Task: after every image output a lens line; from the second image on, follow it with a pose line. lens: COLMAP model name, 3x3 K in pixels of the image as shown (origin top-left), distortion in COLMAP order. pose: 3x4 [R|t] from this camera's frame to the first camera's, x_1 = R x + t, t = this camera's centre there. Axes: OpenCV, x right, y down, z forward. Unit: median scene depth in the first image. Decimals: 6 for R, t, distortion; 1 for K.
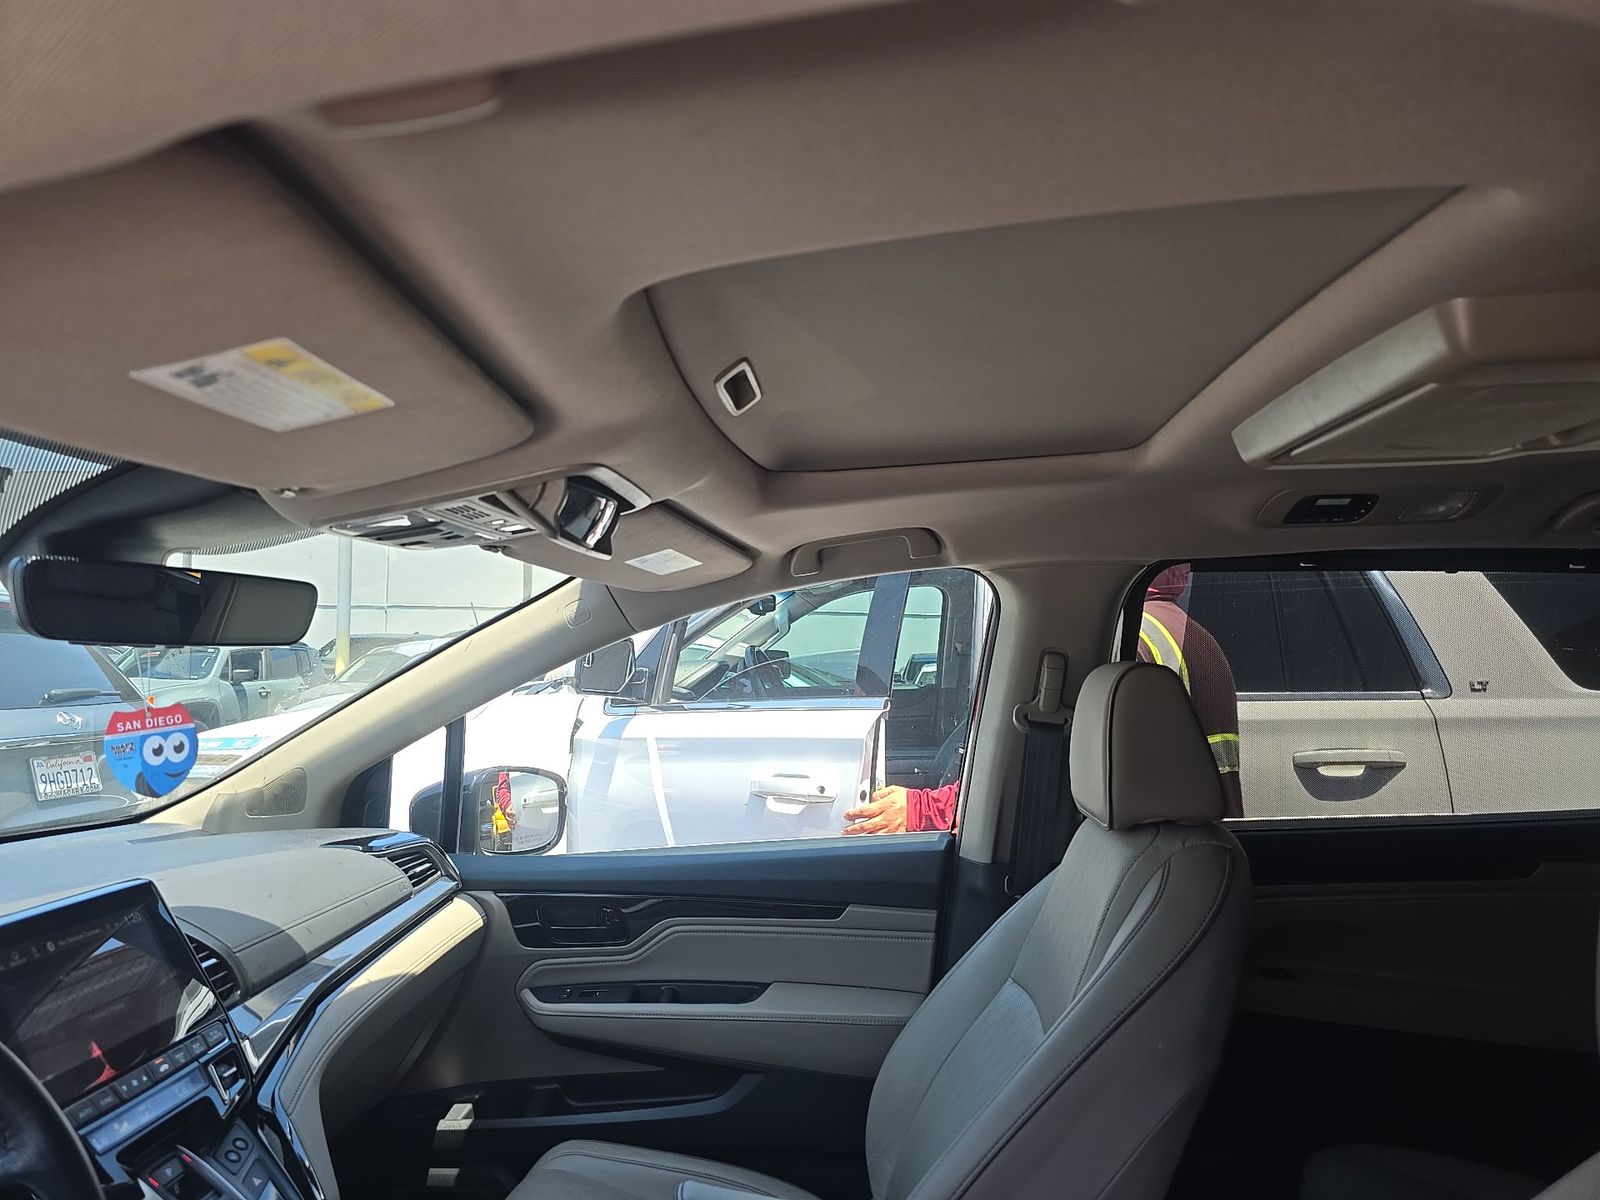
lens RADIAL K [[1098.6, 0, 798.5], [0, 1098.6, 611.4], [0, 0, 1]] dist [0.042602, -0.043909]
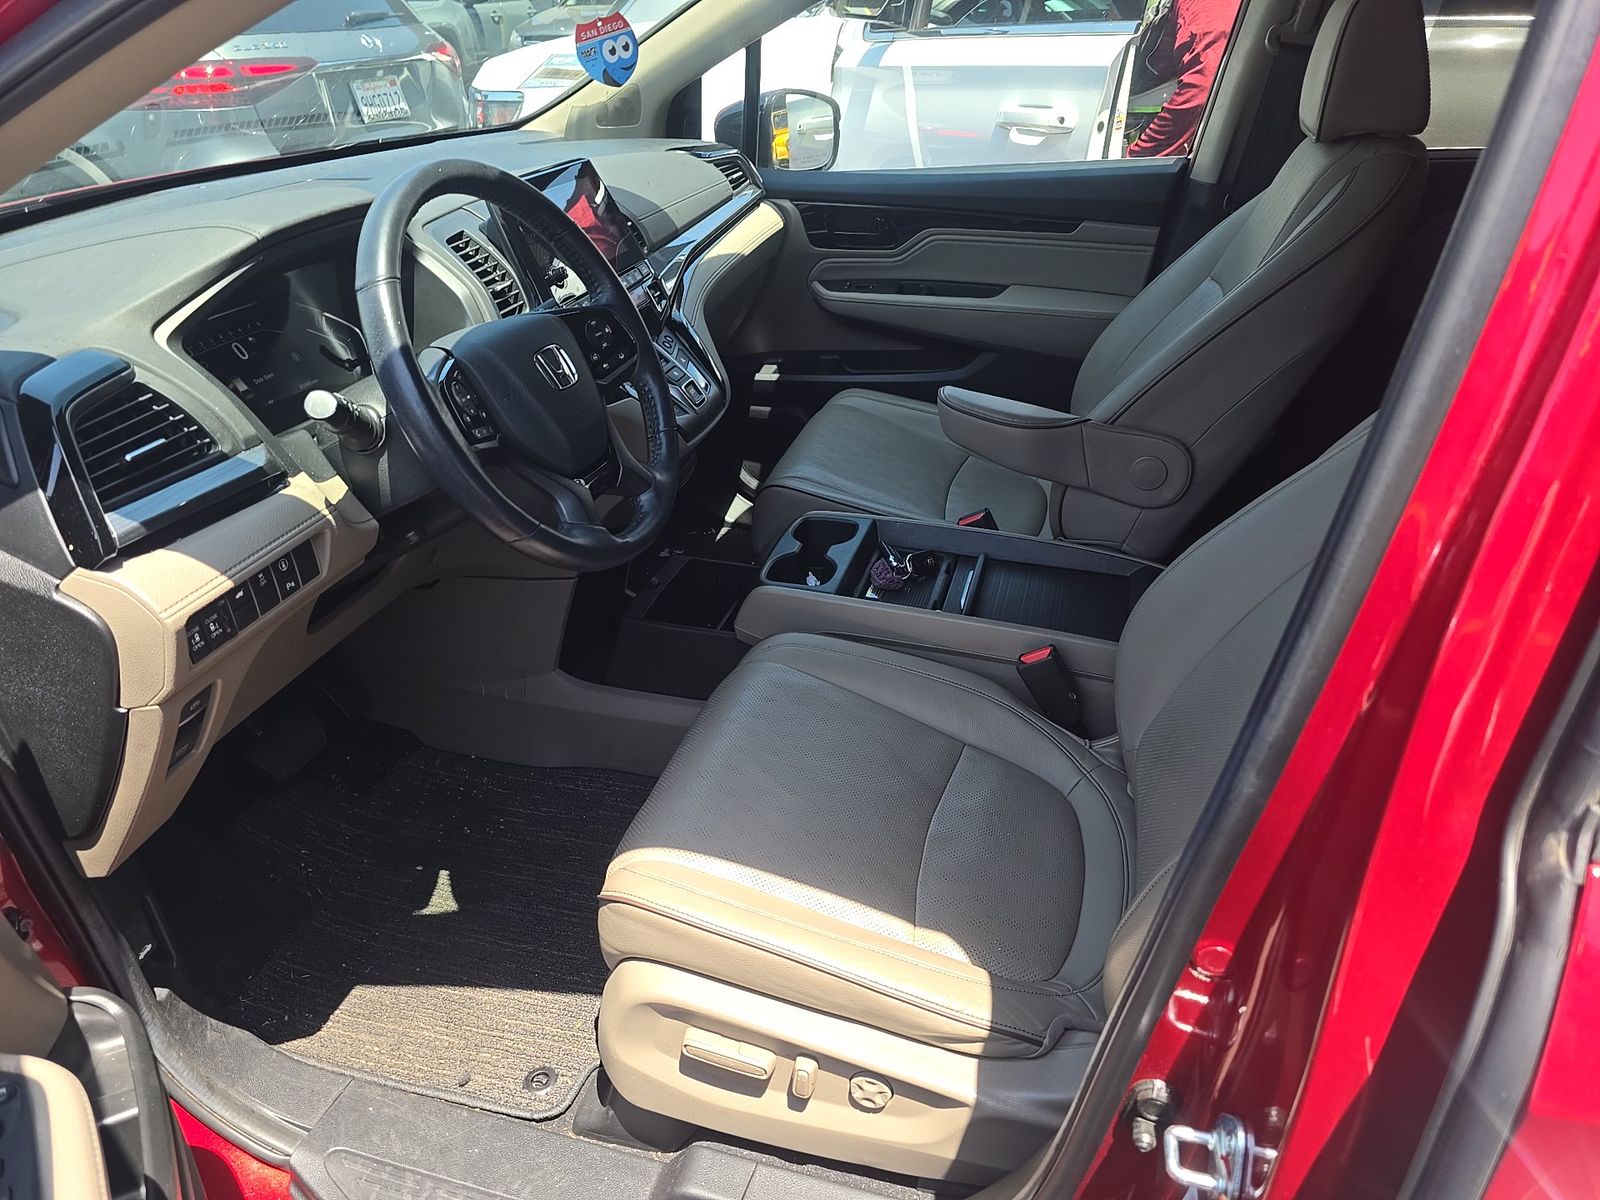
lens RADIAL K [[1077.5, 0, 801.2], [0, 1077.5, 622.2], [0, 0, 1]] dist [0.037313, -0.021511]
pose [[0.979612, 0.099233, -0.174680, -0.004748], [0.012568, 0.837519, 0.546264, -0.012616], [0.200506, -0.537323, 0.819196, -0.252095]]
